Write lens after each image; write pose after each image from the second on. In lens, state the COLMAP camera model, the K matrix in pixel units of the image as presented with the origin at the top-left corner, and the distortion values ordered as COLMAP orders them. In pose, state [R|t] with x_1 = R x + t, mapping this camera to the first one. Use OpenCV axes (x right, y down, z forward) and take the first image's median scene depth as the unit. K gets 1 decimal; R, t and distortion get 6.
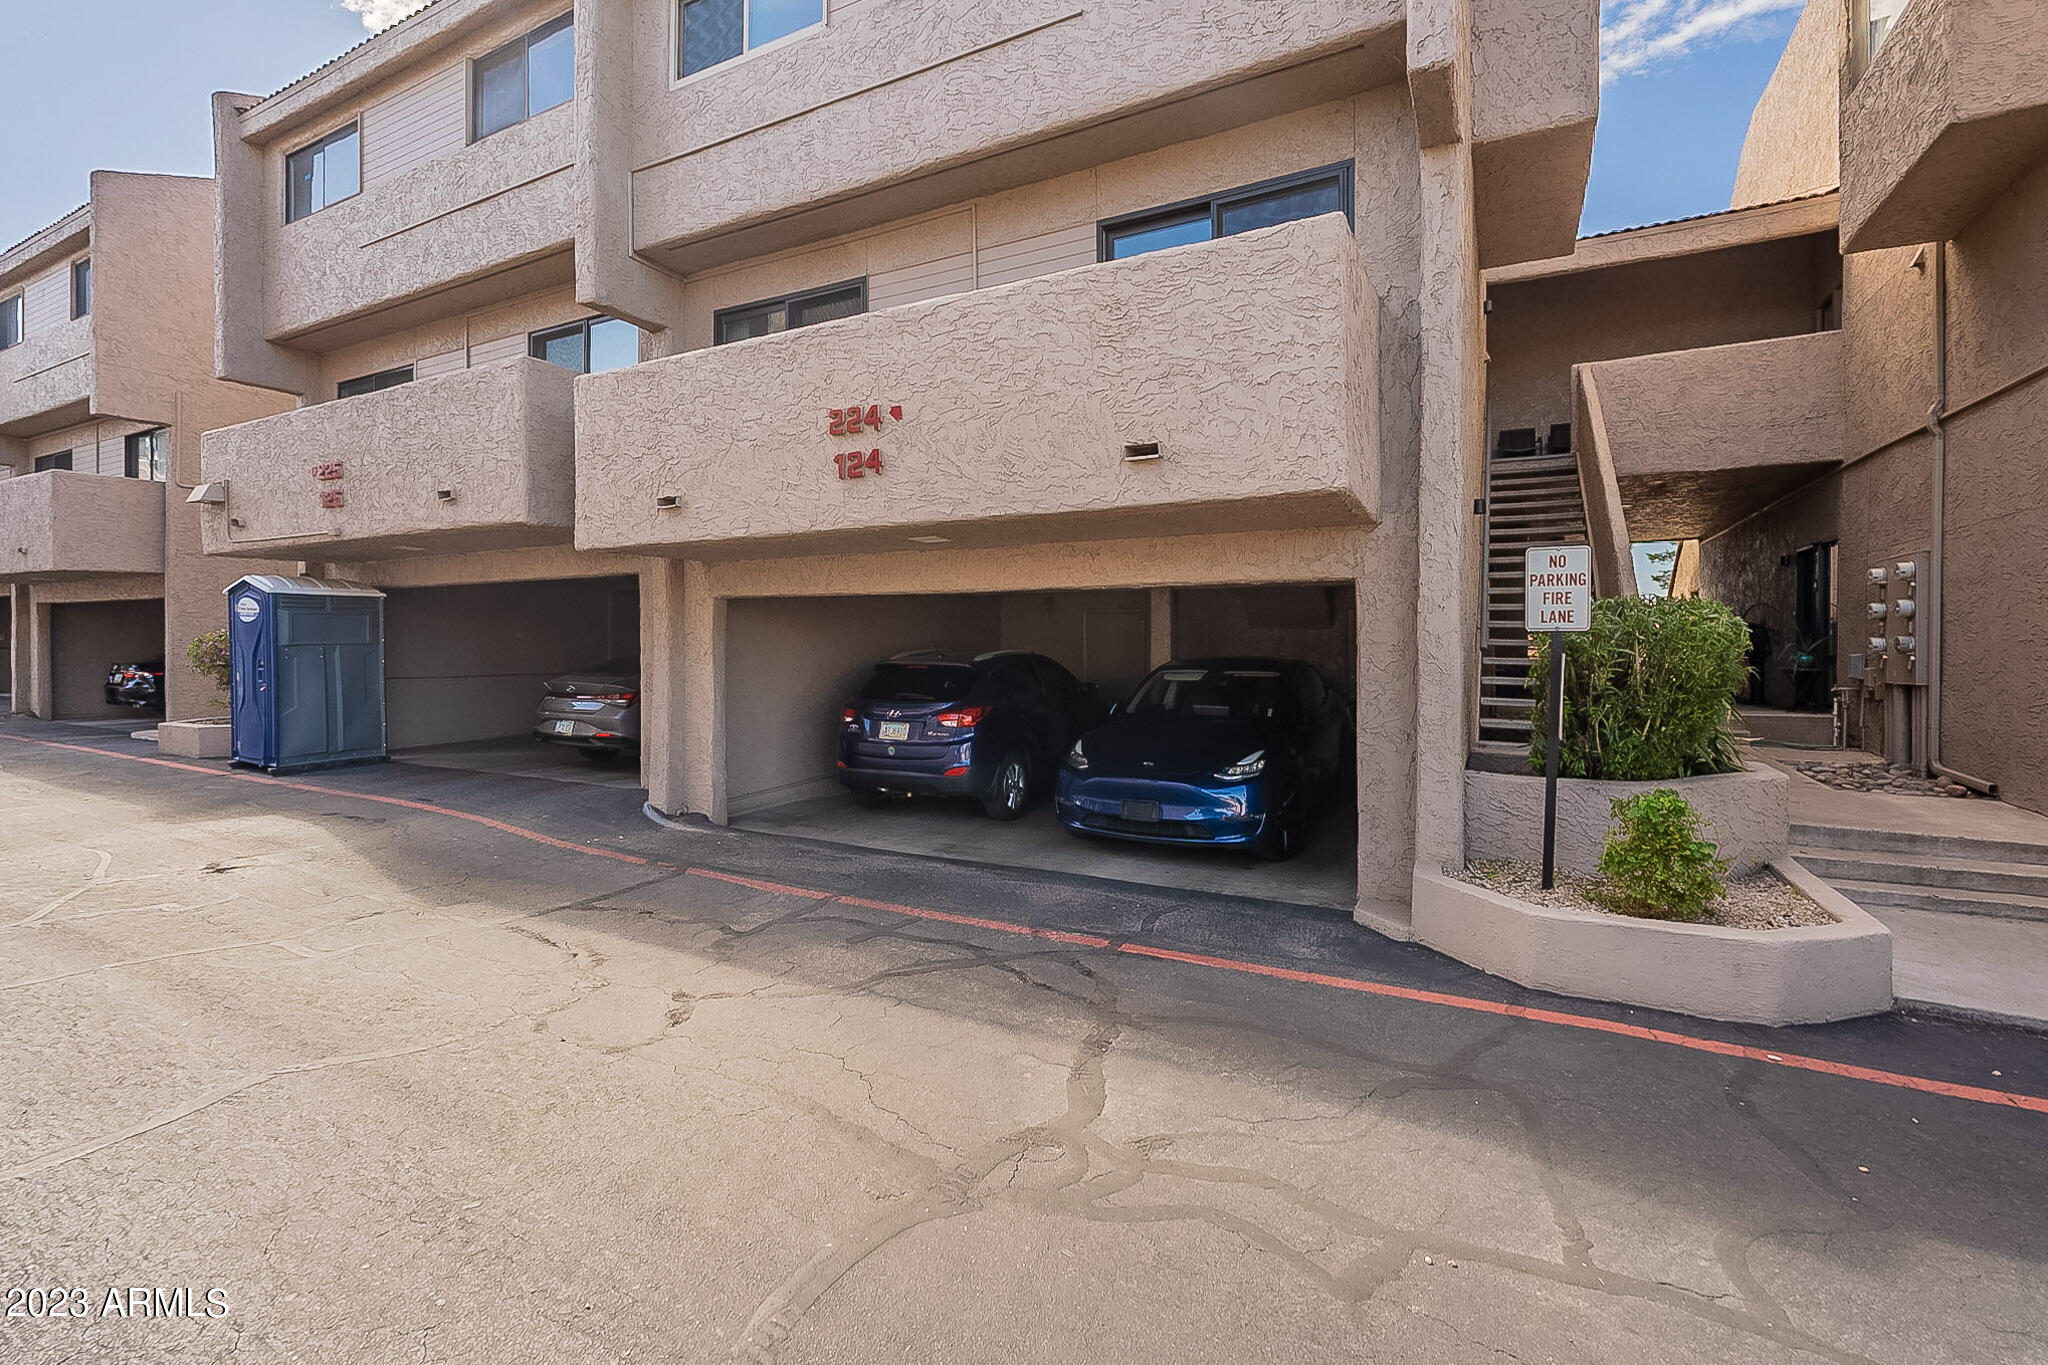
lens RADIAL K [[923.7, 0, 1012.4], [0, 923.7, 653.0], [0, 0, 1]] dist [-0.003022, -0.000902]
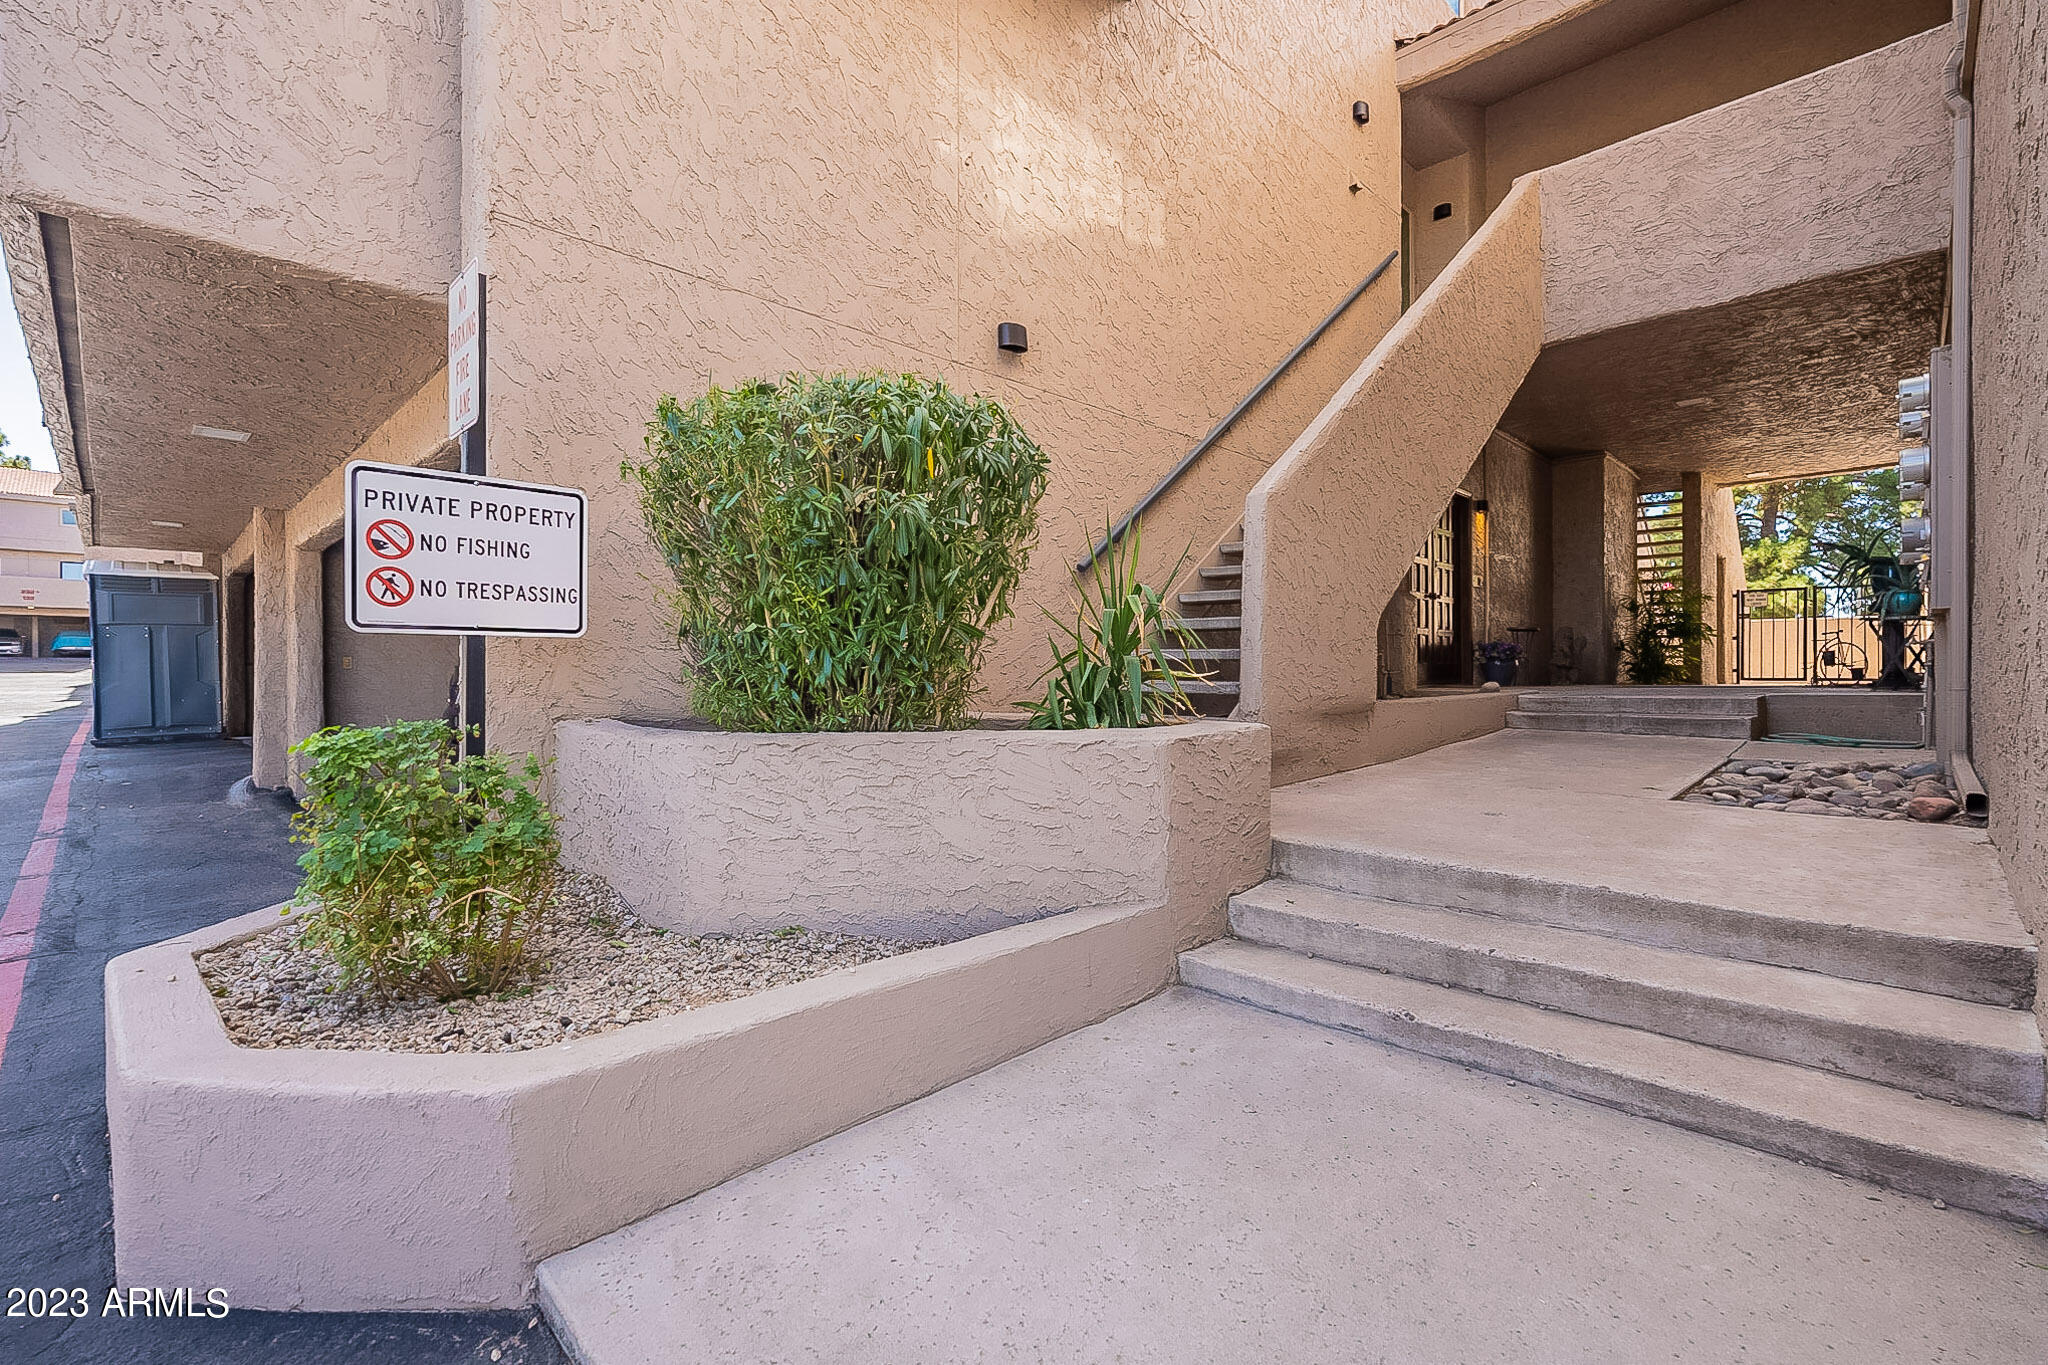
lens RADIAL K [[923.7, 0, 1020.7], [0, 923.7, 675.2], [0, 0, 1]] dist [-0.003022, -0.000902]
pose [[0.958277, -0.003068, -0.285823, 0.659126], [0.001180, 0.999976, -0.006780, 0.076151], [0.285837, 0.006160, 0.958258, 0.373418]]
